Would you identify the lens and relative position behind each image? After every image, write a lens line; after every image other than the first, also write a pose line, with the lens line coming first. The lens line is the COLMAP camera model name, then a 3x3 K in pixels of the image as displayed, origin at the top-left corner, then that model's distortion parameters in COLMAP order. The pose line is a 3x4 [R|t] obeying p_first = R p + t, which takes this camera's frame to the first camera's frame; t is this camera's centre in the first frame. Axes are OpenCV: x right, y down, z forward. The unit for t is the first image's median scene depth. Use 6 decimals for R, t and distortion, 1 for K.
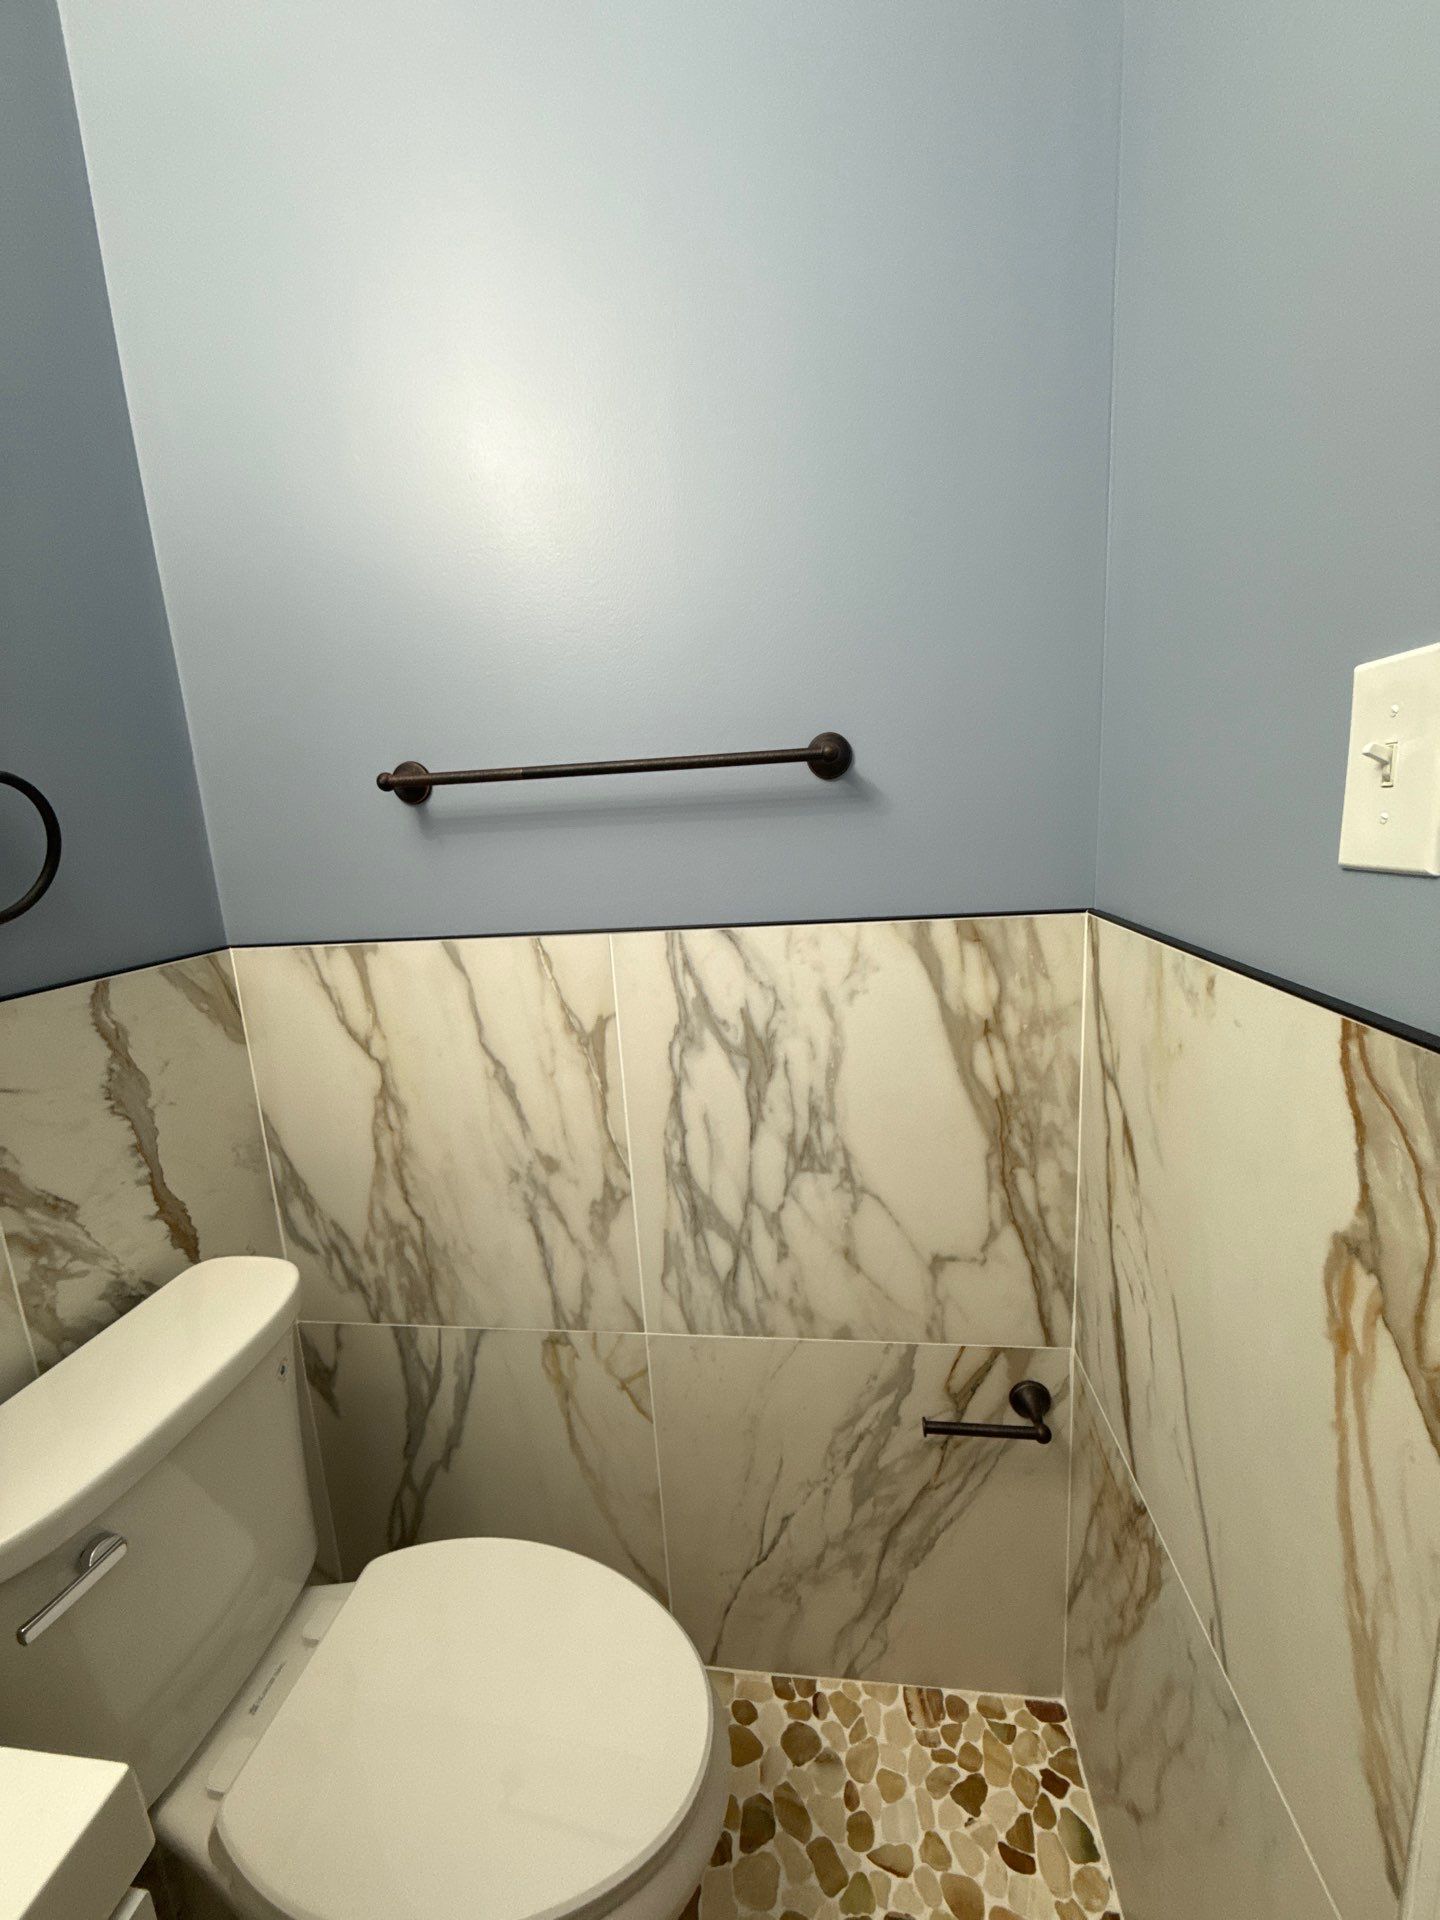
lens RADIAL K [[763.9, 0, 720.8], [0, 763.9, 960.6], [0, 0, 1]] dist [-0.000951, 0.000071]
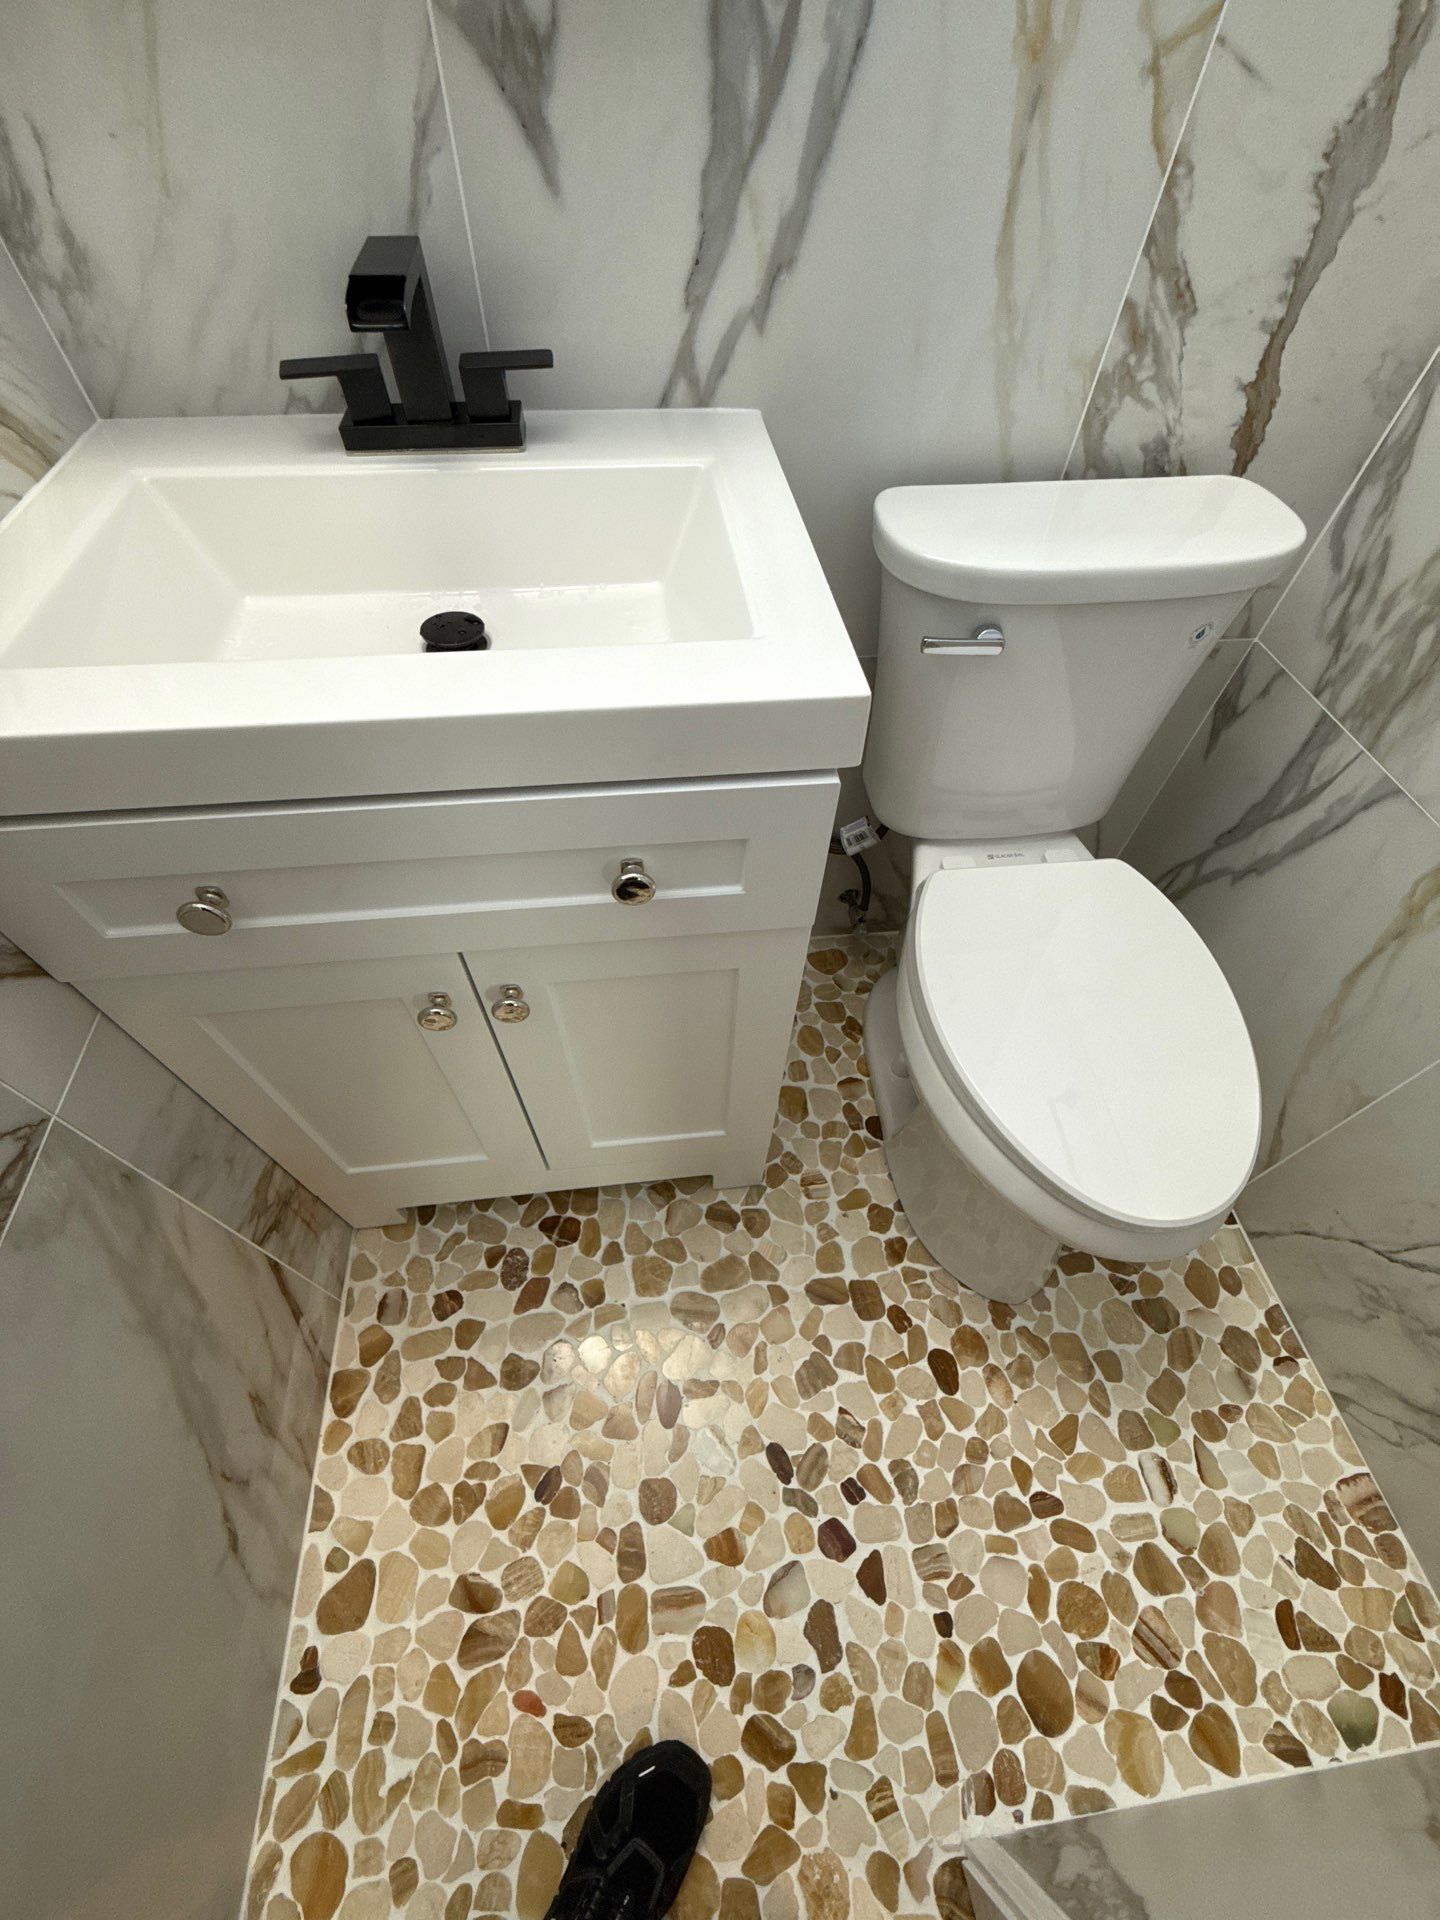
lens RADIAL K [[763.9, 0, 720.8], [0, 763.9, 957.6], [0, 0, 1]] dist [-0.000951, 0.000071]
pose [[0.249749, 0.812301, -0.527061, 0.057918], [-0.219274, 0.577614, 0.786309, 0.166752], [0.943157, -0.080809, 0.322375, 0.146460]]
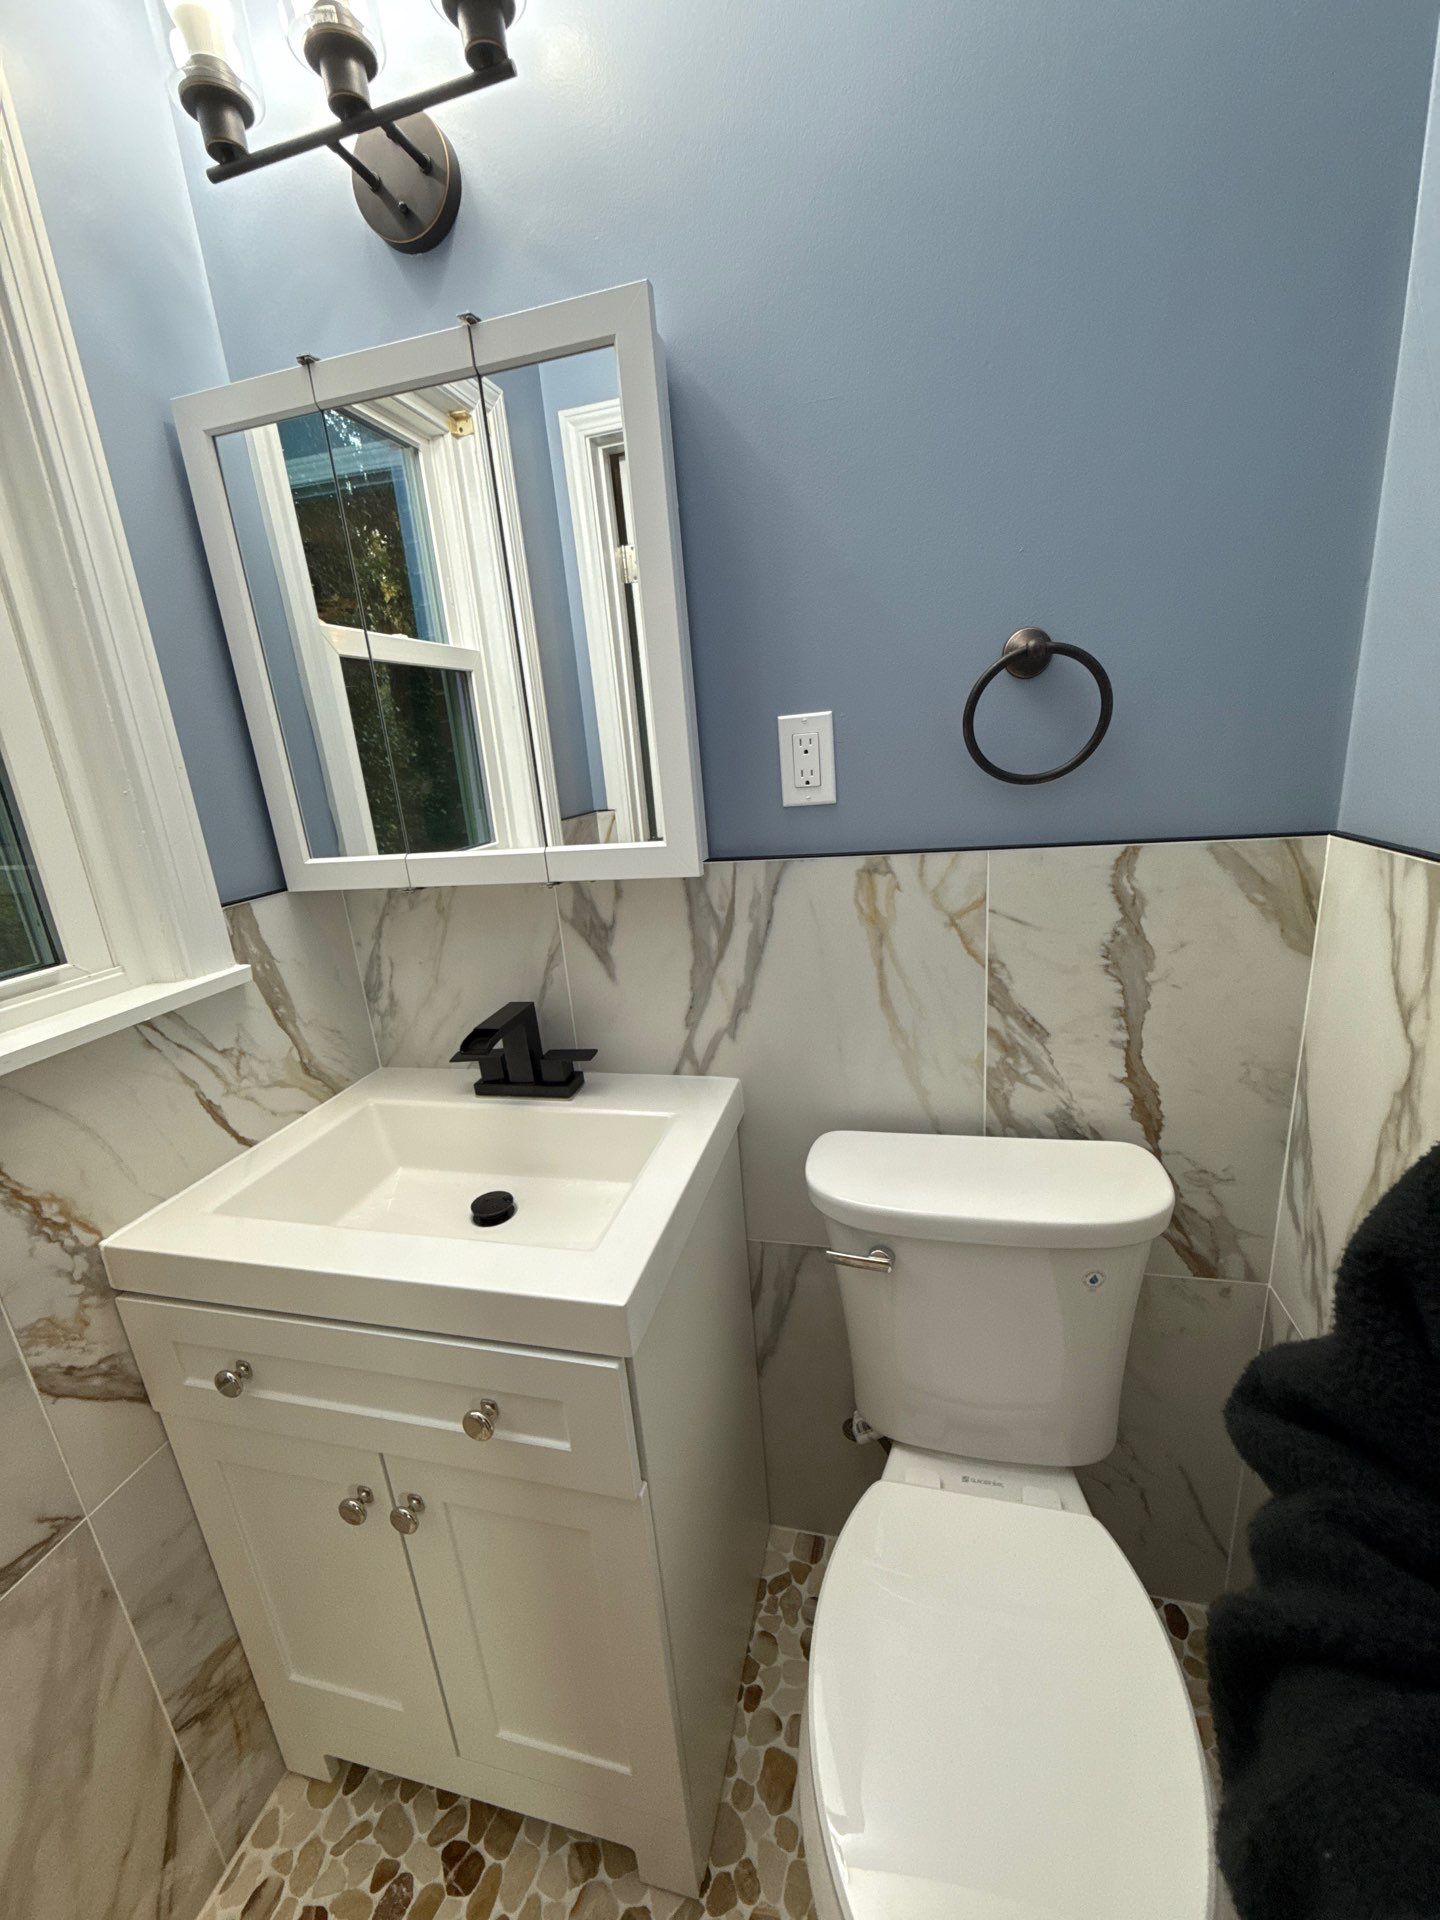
lens RADIAL K [[763.9, 0, 721.9], [0, 763.9, 960.3], [0, 0, 1]] dist [-0.000951, 0.000071]
pose [[-0.103620, 0.331818, -0.937635, 0.231084], [-0.100540, 0.934387, 0.341779, -0.116063], [0.989522, 0.129685, -0.063460, 0.512212]]
